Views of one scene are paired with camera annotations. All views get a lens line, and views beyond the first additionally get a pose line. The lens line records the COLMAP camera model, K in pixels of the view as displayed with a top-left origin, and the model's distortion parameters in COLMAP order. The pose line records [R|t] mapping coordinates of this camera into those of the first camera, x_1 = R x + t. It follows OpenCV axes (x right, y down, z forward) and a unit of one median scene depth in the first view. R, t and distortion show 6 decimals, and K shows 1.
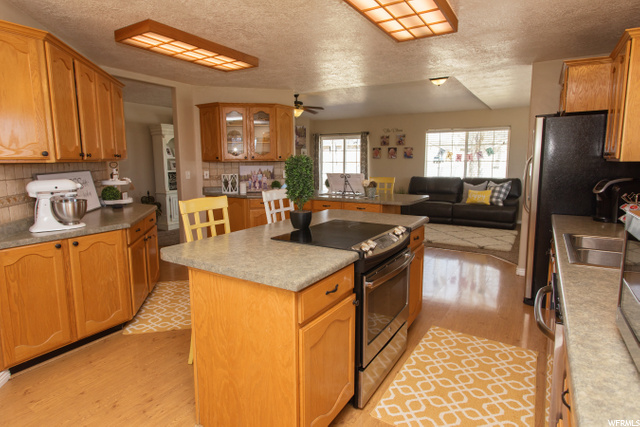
lens RADIAL K [[354.2, 0, 315.6], [0, 354.2, 208.8], [0, 0, 1]] dist [-0.001830, 0.001250]
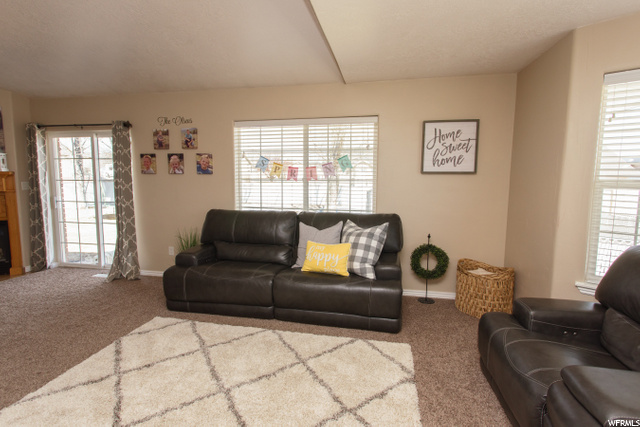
lens RADIAL K [[310.8, 0, 318.4], [0, 310.8, 209.0], [0, 0, 1]] dist [0.003224, 0.000920]
pose [[0.937049, -0.027825, 0.348088, 0.274614], [0.040501, 0.998753, -0.029192, -0.075588], [-0.346841, 0.041452, 0.937007, 0.547387]]
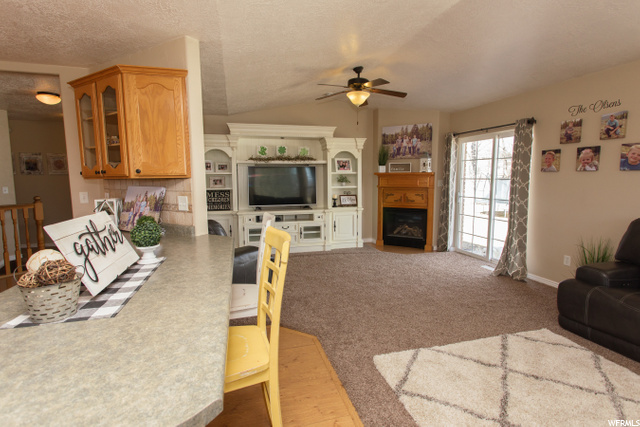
lens RADIAL K [[310.8, 0, 318.4], [0, 310.8, 209.0], [0, 0, 1]] dist [0.003224, 0.000920]
pose [[0.734933, 0.069610, -0.674558, 0.257289], [-0.089435, 0.995978, 0.005338, -0.075120], [0.672216, 0.056406, 0.738203, 0.544330]]
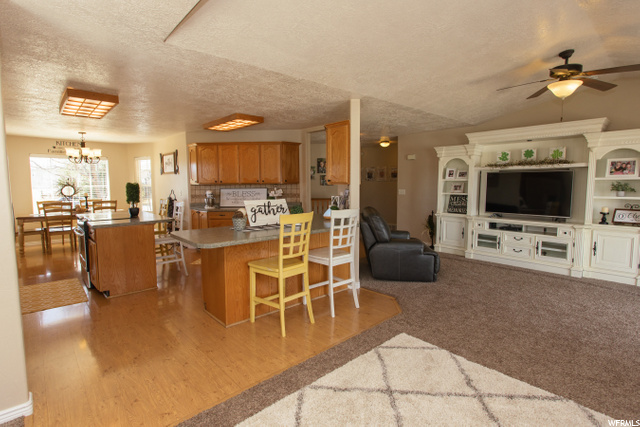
lens RADIAL K [[310.8, 0, 318.4], [0, 310.8, 209.0], [0, 0, 1]] dist [0.003224, 0.000920]
pose [[-0.260241, 0.086009, -0.961705, 0.464361], [-0.128188, 0.984130, 0.122702, -0.111000], [0.956996, 0.155211, -0.245086, 0.778182]]
